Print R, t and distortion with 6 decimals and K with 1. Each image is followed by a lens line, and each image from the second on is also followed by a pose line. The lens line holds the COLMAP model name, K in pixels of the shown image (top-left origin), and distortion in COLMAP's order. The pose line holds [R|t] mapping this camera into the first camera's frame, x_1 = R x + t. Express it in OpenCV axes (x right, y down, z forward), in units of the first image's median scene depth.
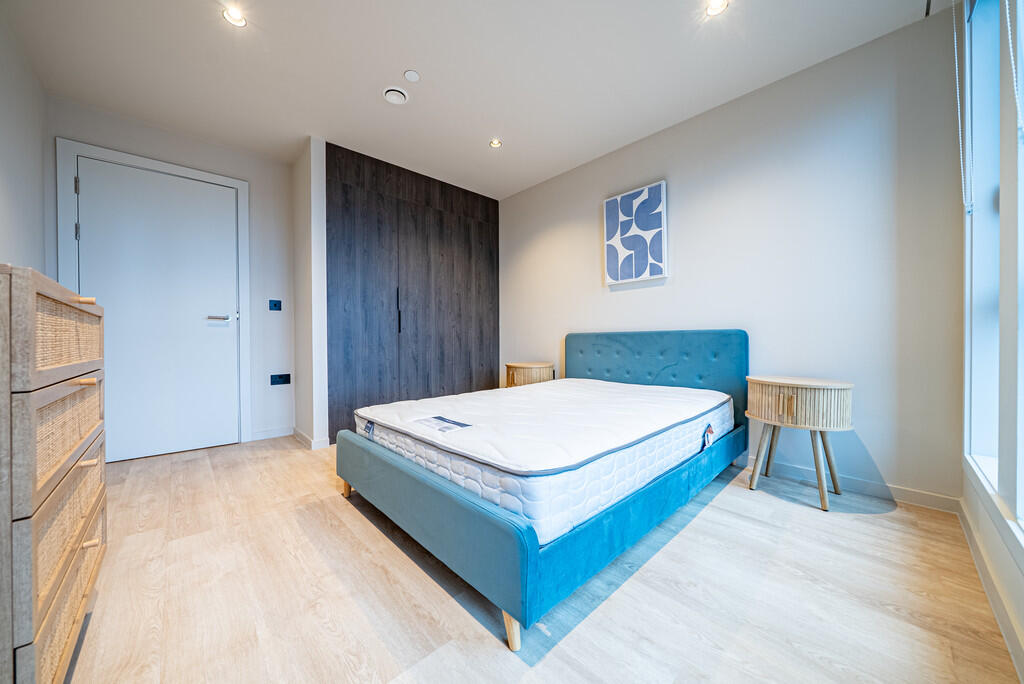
lens RADIAL K [[360.4, 0, 509.7], [0, 360.4, 342.5], [0, 0, 1]] dist [-0.001757, -0.000088]
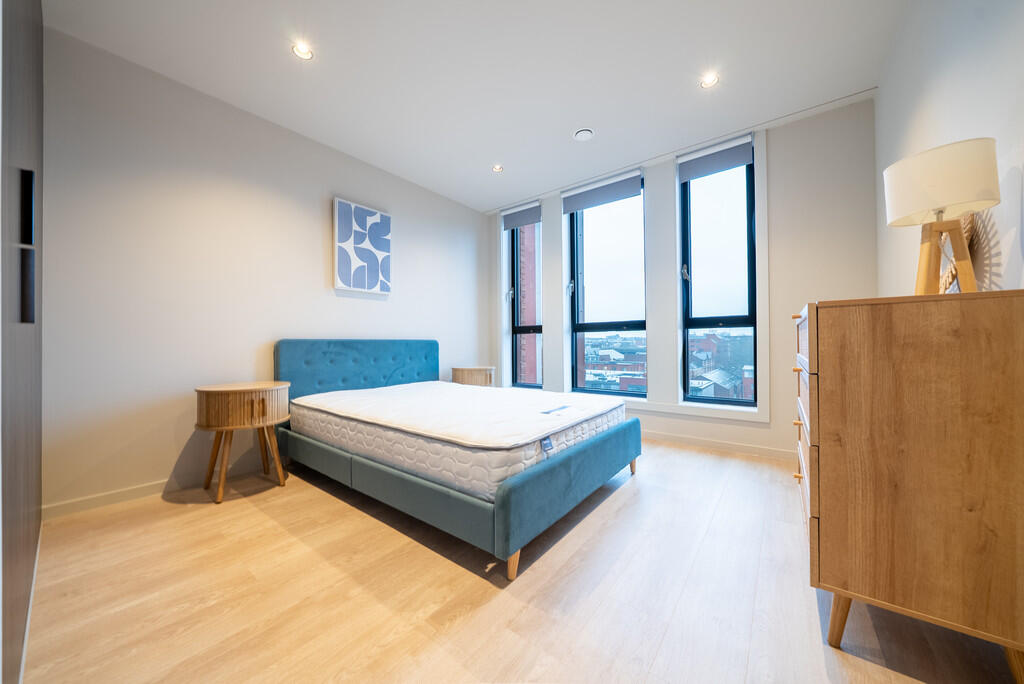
lens RADIAL K [[360.4, 0, 509.7], [0, 360.4, 342.5], [0, 0, 1]] dist [-0.001757, -0.000088]
pose [[-0.170804, 0.009808, 0.985256, -0.790848], [0.012192, 0.999895, -0.007840, -0.008076], [-0.985230, 0.010673, -0.170906, 0.783972]]
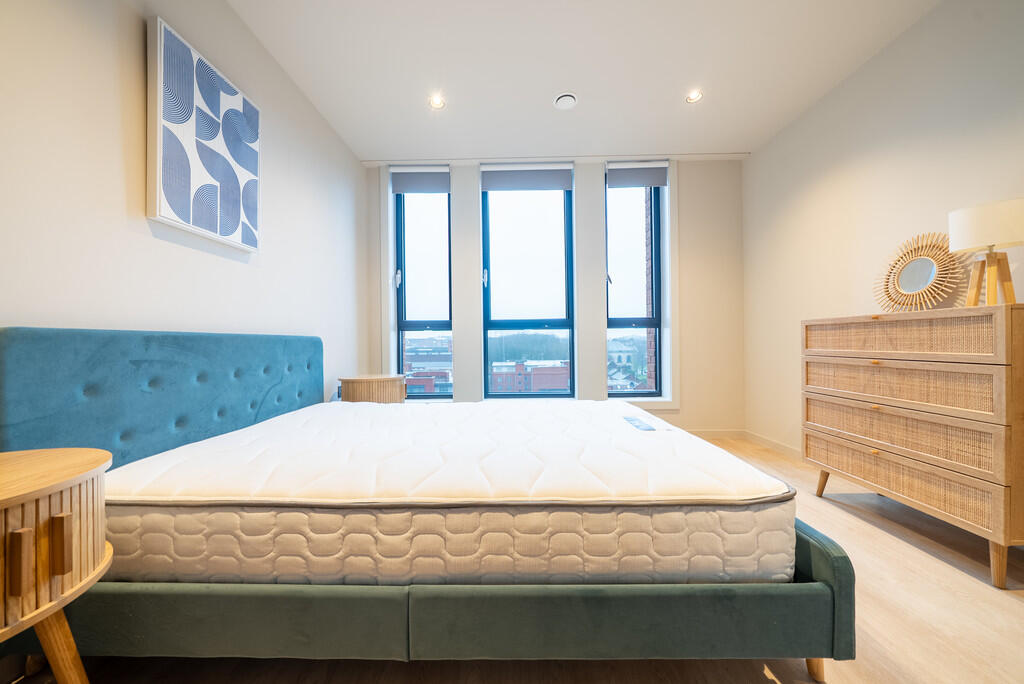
lens RADIAL K [[358.6, 0, 517.6], [0, 358.6, 344.0], [0, 0, 1]] dist [-0.007576, -0.000139]
pose [[-0.738617, 0.009468, 0.674058, -0.346215], [0.015298, 0.999879, 0.002718, -0.010284], [-0.673951, 0.012320, -0.738673, 1.118138]]
